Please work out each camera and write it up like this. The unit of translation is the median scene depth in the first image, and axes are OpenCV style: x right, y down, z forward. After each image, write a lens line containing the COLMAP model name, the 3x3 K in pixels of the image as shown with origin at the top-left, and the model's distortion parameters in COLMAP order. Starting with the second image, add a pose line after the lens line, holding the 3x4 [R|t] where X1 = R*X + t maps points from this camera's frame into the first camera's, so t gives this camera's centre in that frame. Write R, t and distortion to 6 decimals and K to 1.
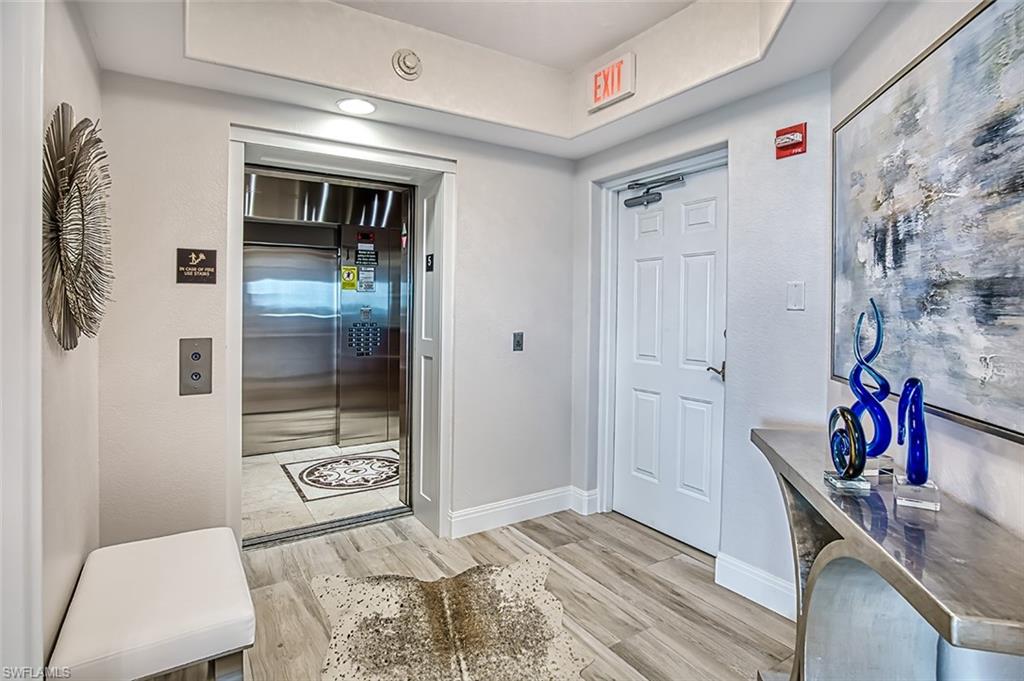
lens RADIAL K [[512.4, 0, 490.4], [0, 512.4, 318.6], [0, 0, 1]] dist [-0.038471, 0.002421]
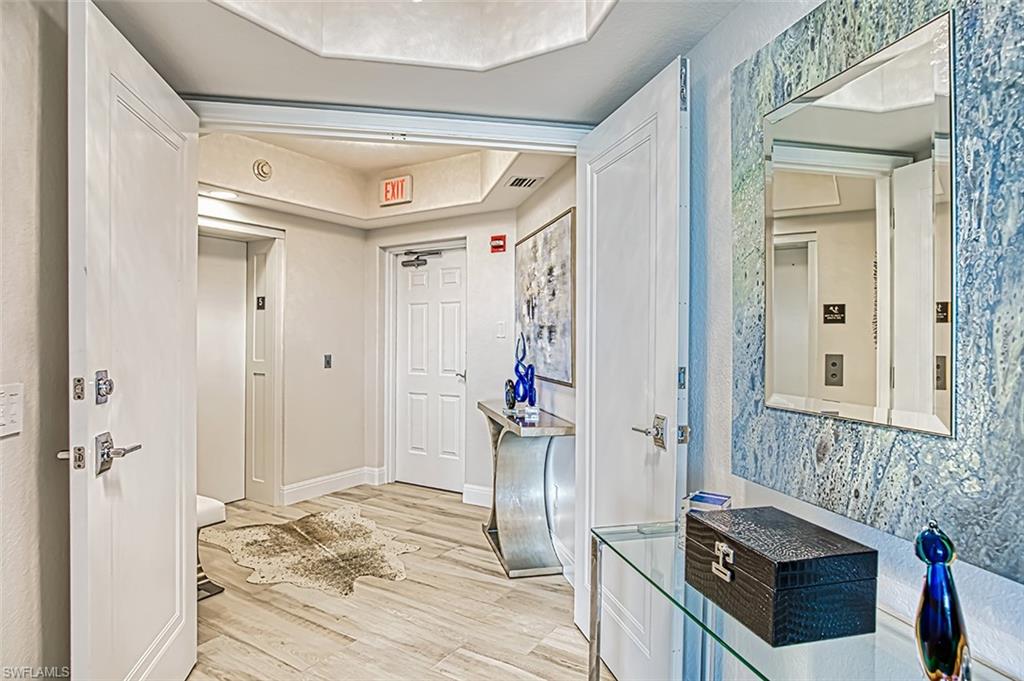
lens RADIAL K [[552.4, 0, 513.8], [0, 552.4, 342.1], [0, 0, 1]] dist [-0.003291, -0.000139]
pose [[0.880108, -0.007271, 0.474718, -0.278683], [0.012296, 0.999896, -0.007482, 0.013880], [-0.474615, 0.012422, 0.880106, -0.720477]]
